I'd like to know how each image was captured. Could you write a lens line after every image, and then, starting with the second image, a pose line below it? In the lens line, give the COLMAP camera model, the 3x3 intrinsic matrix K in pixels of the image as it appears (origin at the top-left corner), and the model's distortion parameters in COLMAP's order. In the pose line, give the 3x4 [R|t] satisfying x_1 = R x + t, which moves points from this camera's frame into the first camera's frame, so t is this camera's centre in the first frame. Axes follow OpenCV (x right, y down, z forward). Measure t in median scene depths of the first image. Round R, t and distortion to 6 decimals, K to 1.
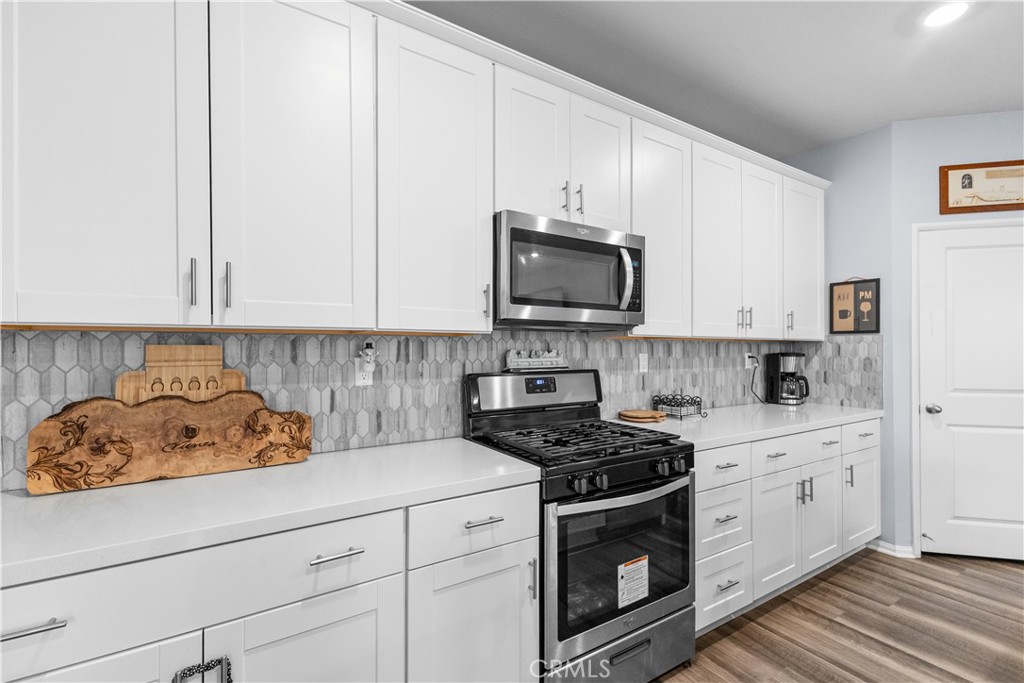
lens RADIAL K [[451.9, 0, 513.9], [0, 451.9, 345.9], [0, 0, 1]] dist [0.013891, -0.000334]
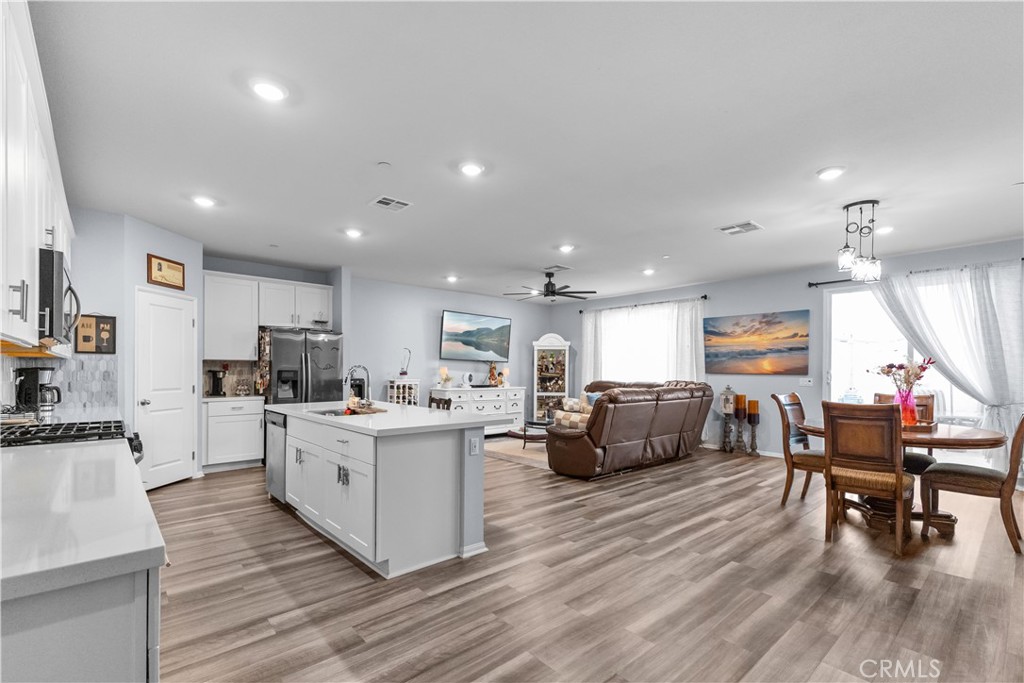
lens RADIAL K [[459.8, 0, 519.7], [0, 459.8, 372.3], [0, 0, 1]] dist [0.001745, 0.000102]
pose [[-0.168518, -0.005501, 0.985683, -1.240790], [-0.010360, 0.999939, 0.003810, 0.015543], [-0.985644, -0.009570, -0.168565, -0.044629]]
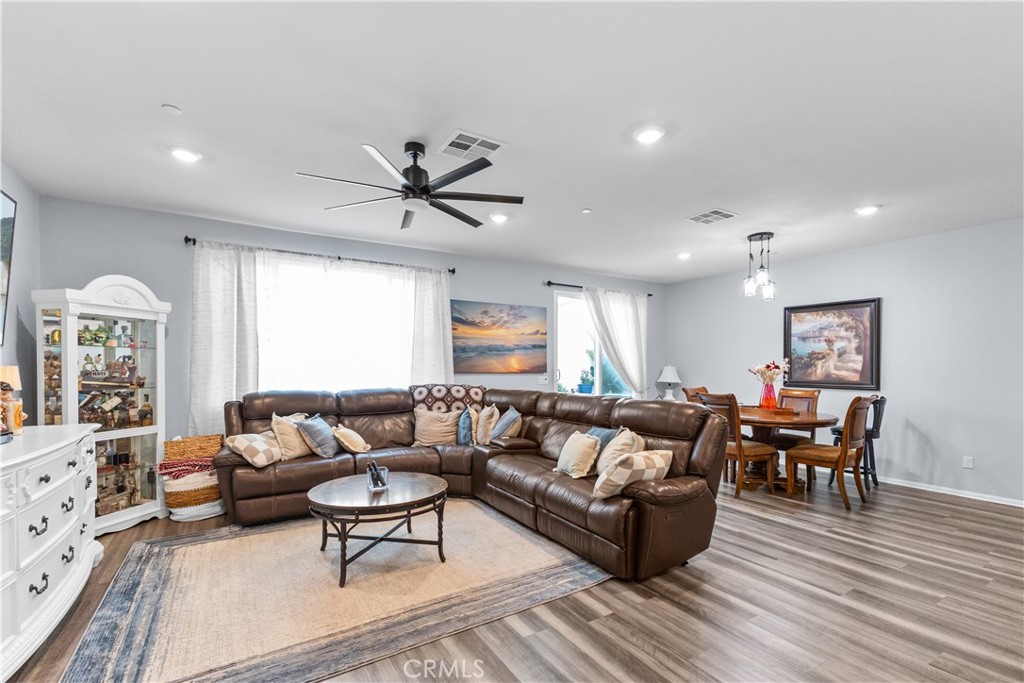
lens RADIAL K [[463.1, 0, 511.9], [0, 463.1, 370.8], [0, 0, 1]] dist [0.011106, -0.000023]
pose [[-0.999975, -0.002758, 0.006502, 1.702482], [-0.002724, 0.999983, 0.005192, -0.006295], [-0.006516, 0.005175, -0.999965, 0.635587]]
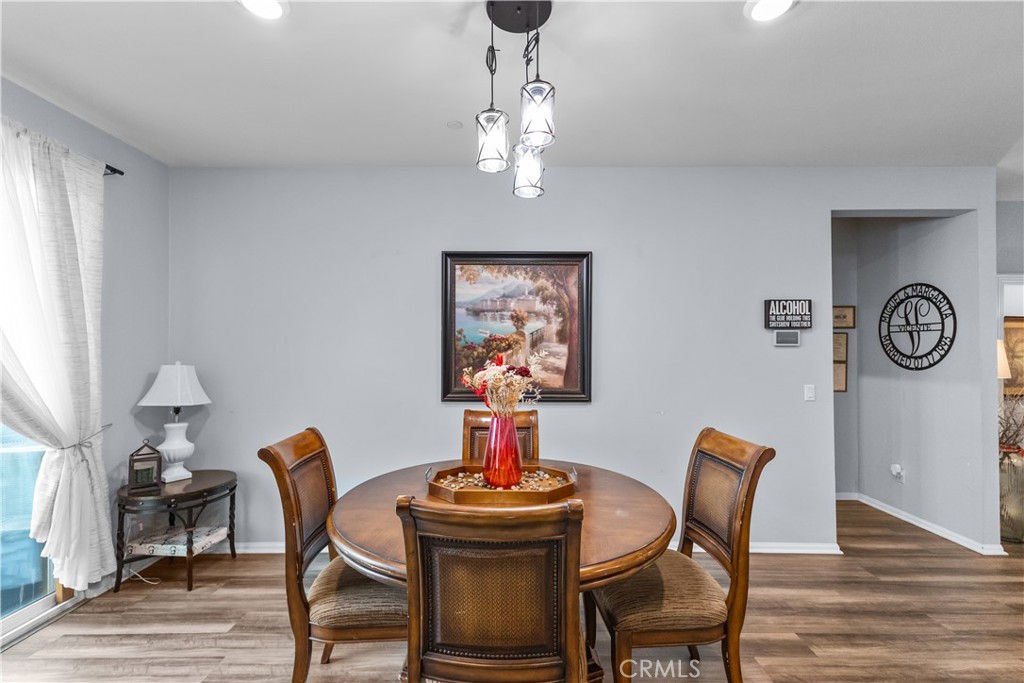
lens RADIAL K [[451.3, 0, 513.0], [0, 451.3, 349.8], [0, 0, 1]] dist [0.015399, 0.000374]
pose [[-0.531456, -0.005495, -0.847068, 1.141683], [0.001595, 0.999971, -0.007488, -0.057059], [0.847084, -0.005331, -0.531432, -1.354374]]
